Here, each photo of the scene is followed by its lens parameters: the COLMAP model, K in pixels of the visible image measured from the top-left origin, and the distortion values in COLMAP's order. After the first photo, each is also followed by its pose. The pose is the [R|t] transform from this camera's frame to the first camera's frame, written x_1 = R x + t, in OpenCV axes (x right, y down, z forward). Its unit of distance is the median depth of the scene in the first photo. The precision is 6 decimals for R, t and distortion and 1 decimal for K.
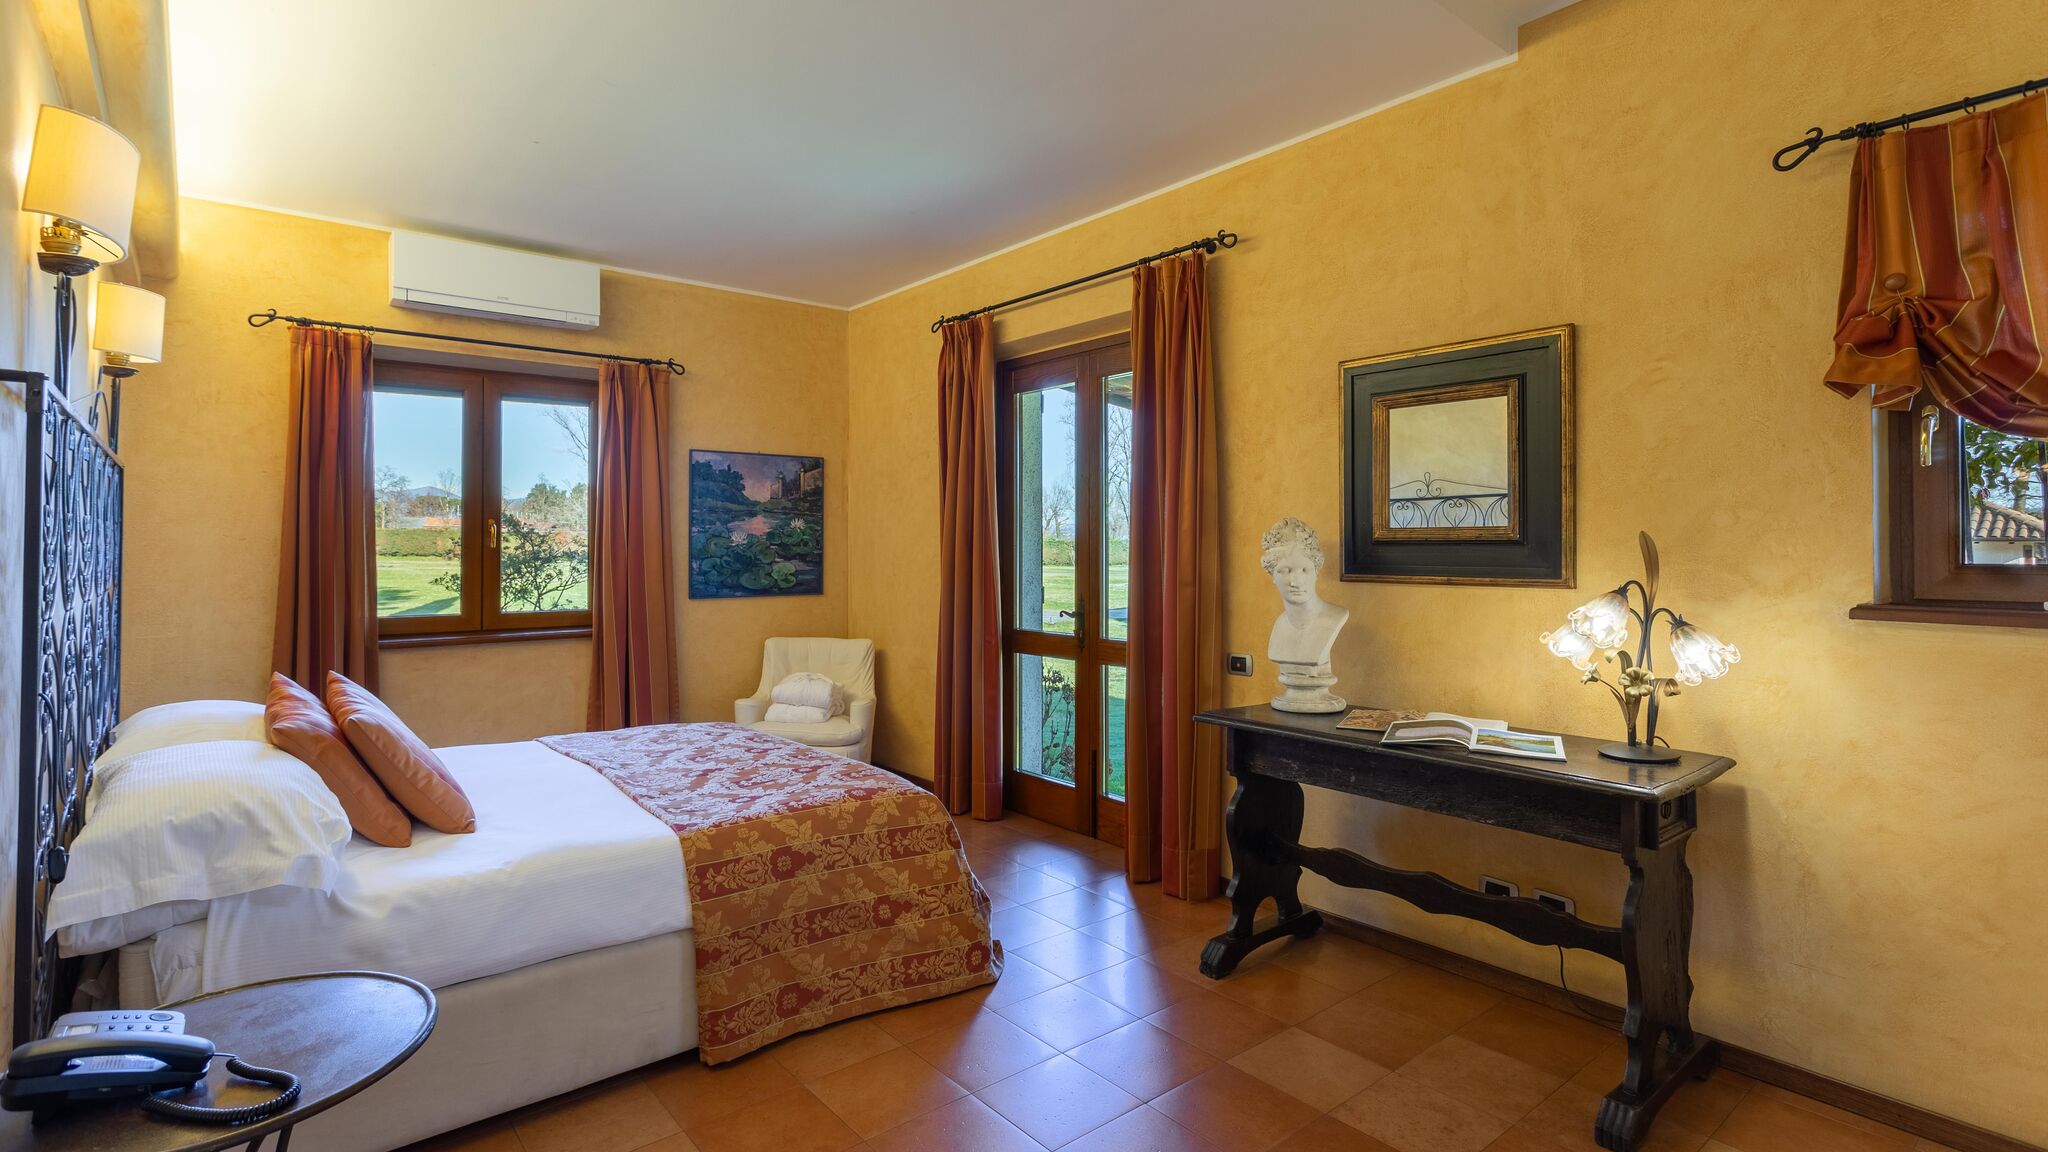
lens RADIAL K [[1002.9, 0, 1000.1], [0, 1002.9, 550.5], [0, 0, 1]] dist [0.018592, 0.000542]
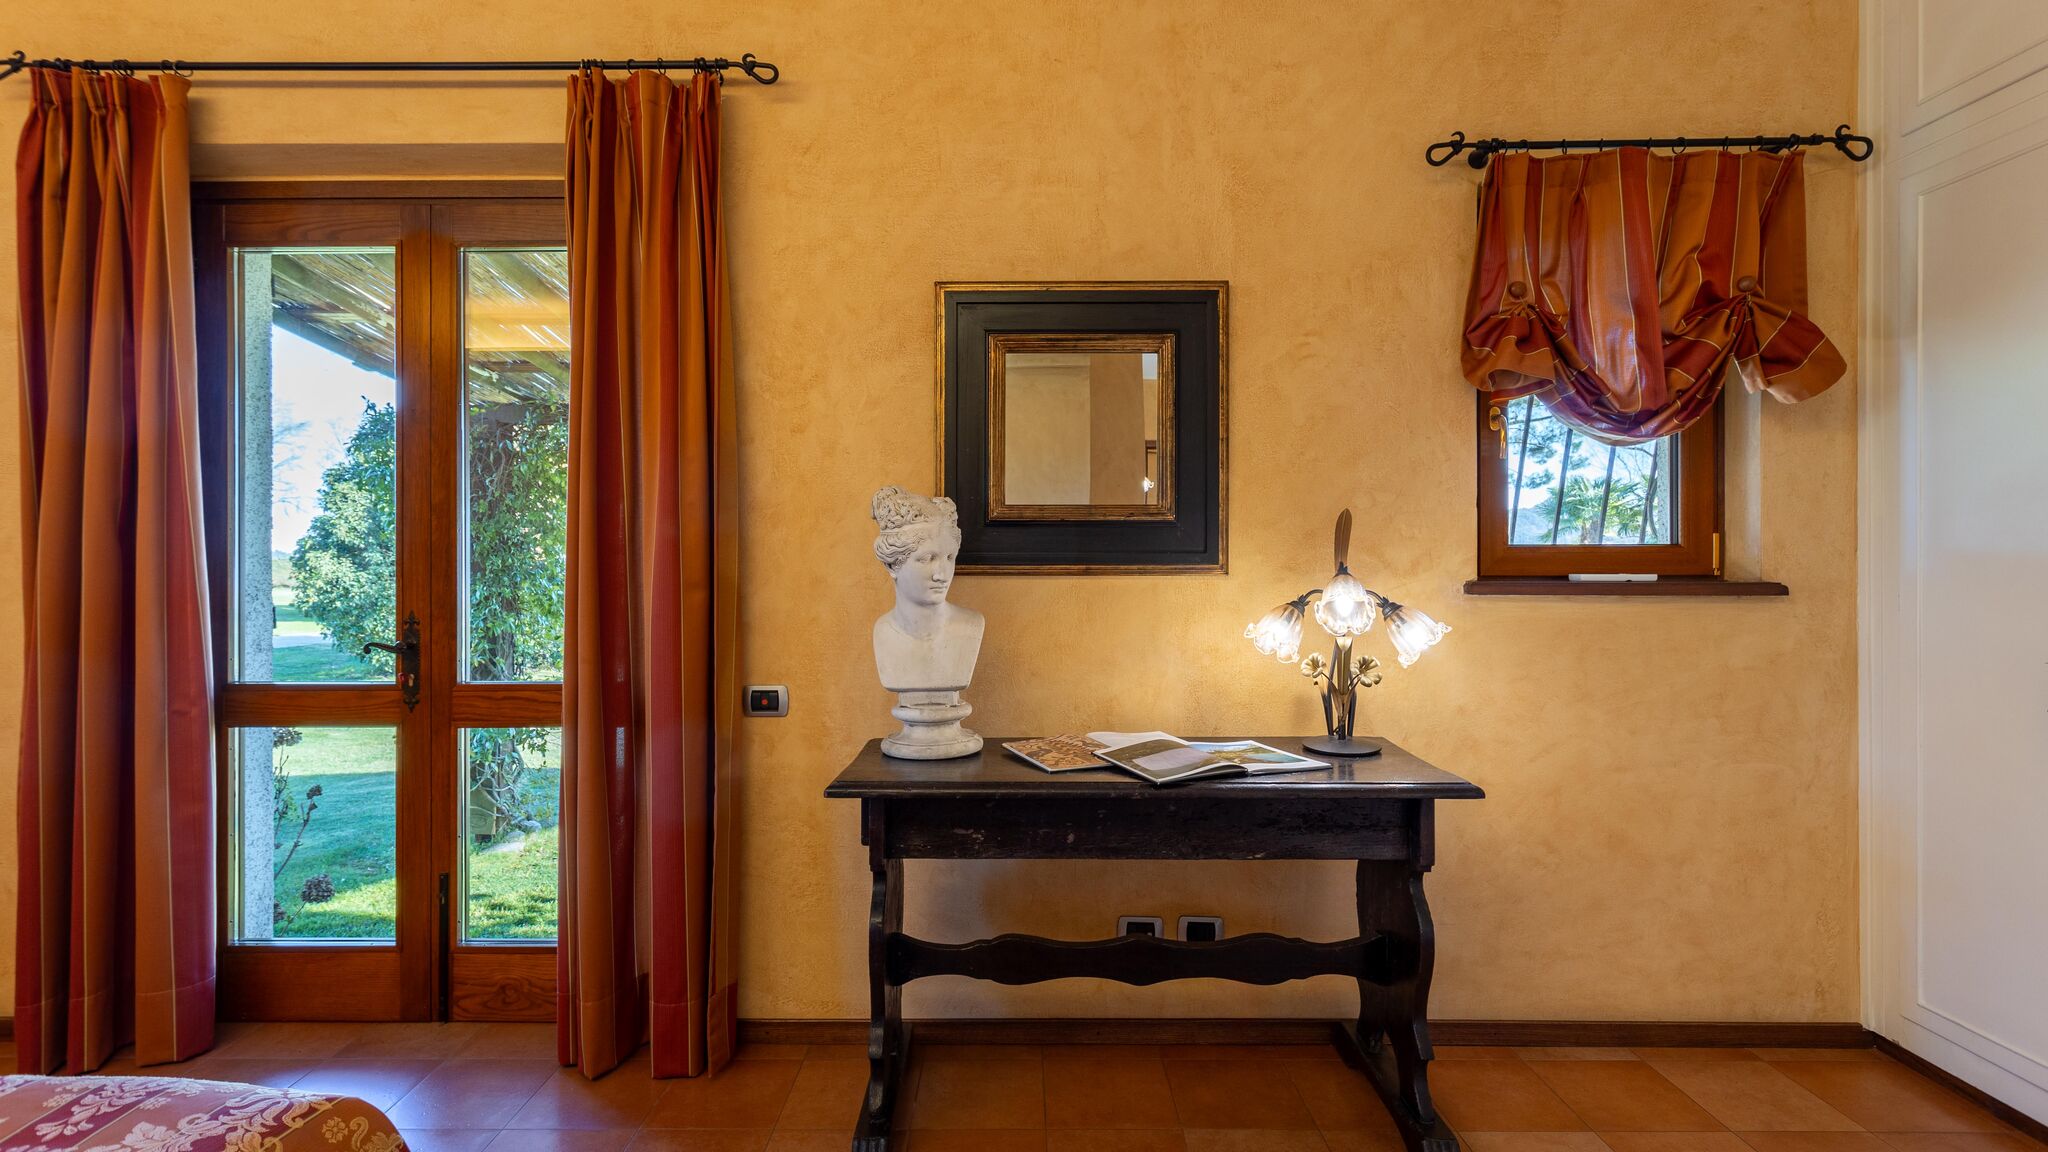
lens RADIAL K [[975.5, 0, 996.5], [0, 975.5, 572.9], [0, 0, 1]] dist [-0.000274, 0.001998]
pose [[0.623467, -0.003914, 0.781840, -0.181298], [0.002992, 0.999992, 0.002620, 0.024305], [-0.781844, 0.000705, 0.623473, 0.456982]]
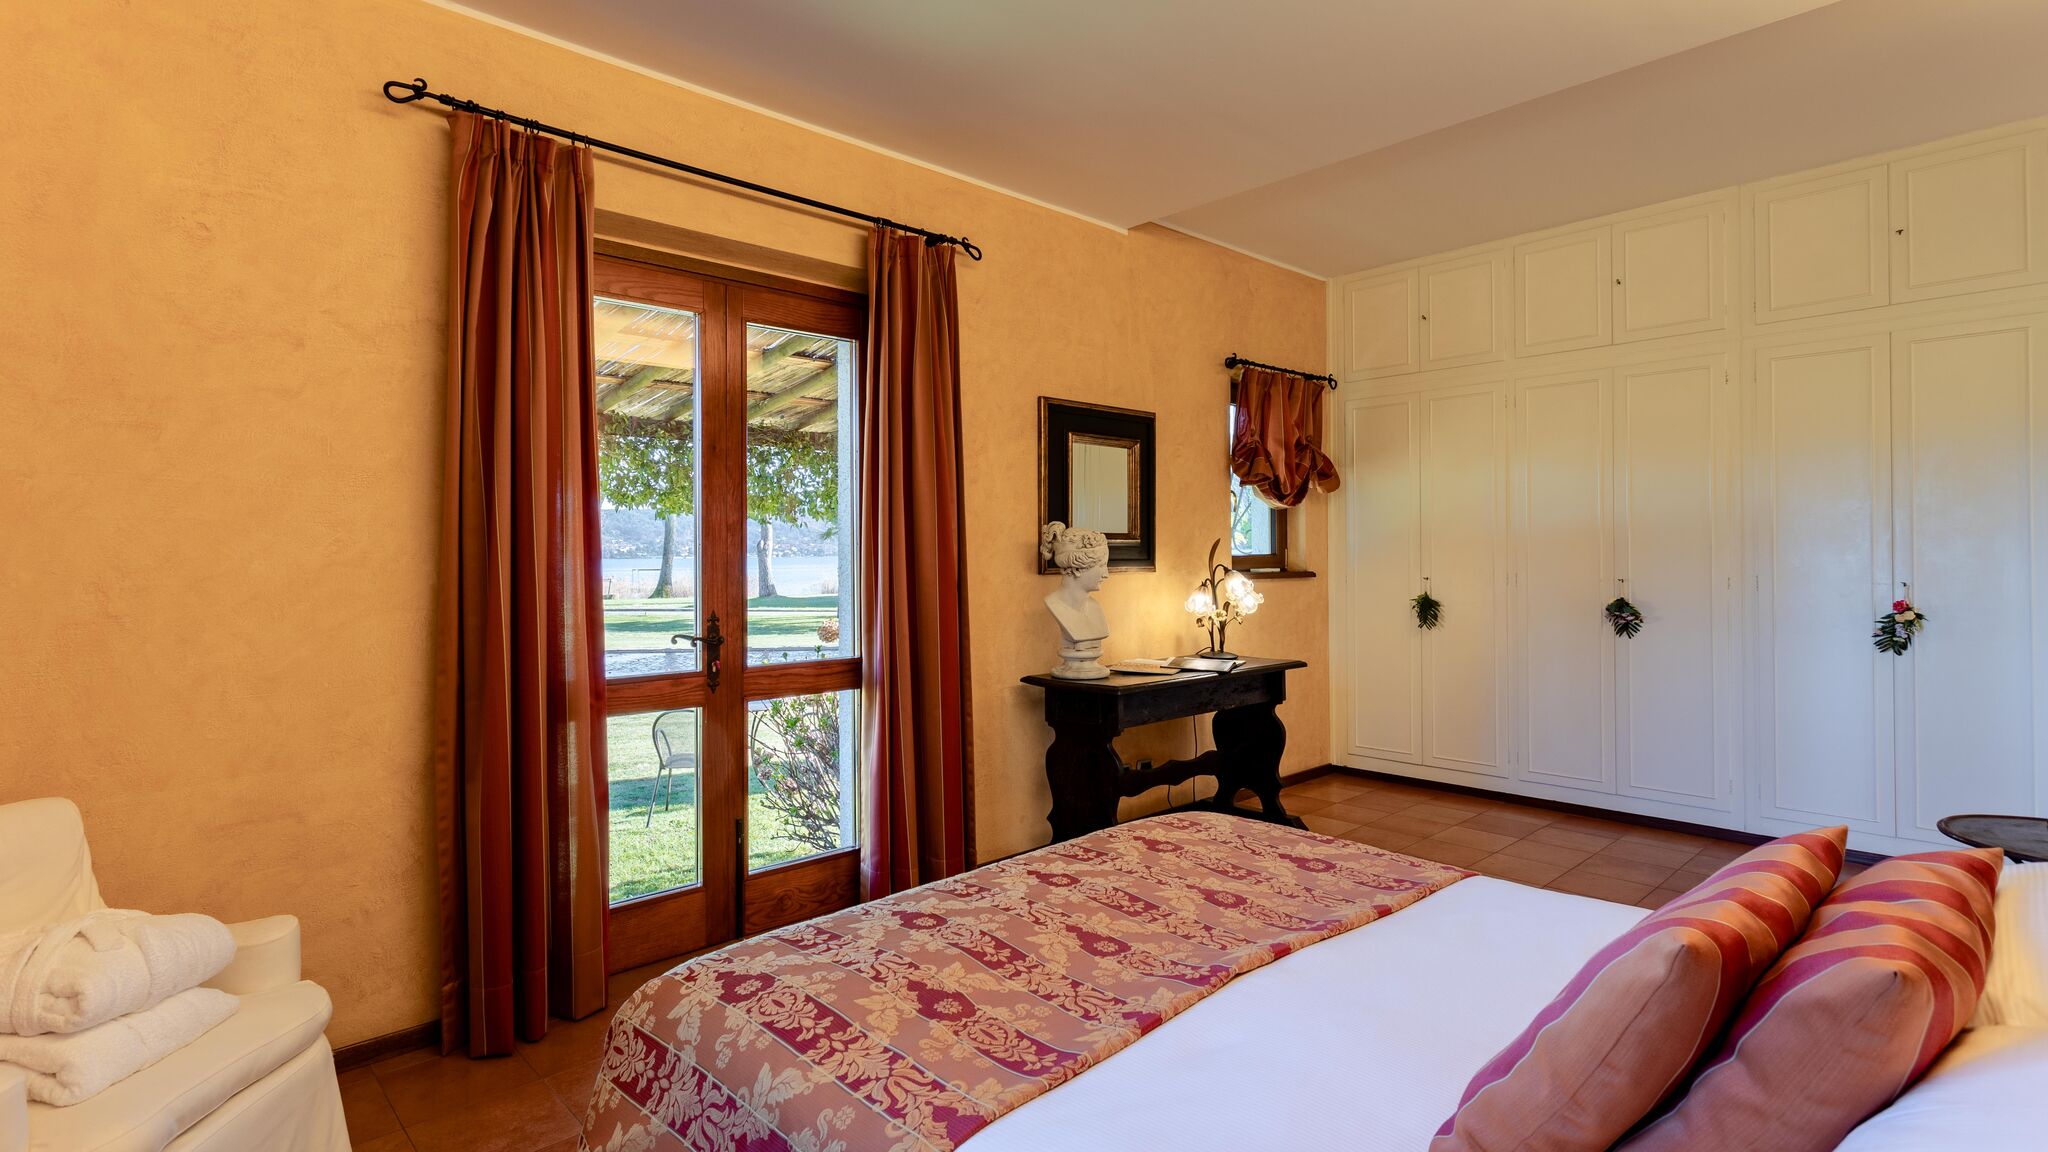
lens RADIAL K [[1012.9, 0, 977.0], [0, 1012.9, 529.6], [0, 0, 1]] dist [0.000247, 0.001407]
pose [[-0.077202, 0.012851, 0.996933, -0.796728], [-0.001125, 0.999915, -0.012976, -0.007135], [-0.997015, -0.002123, -0.077181, 1.049023]]
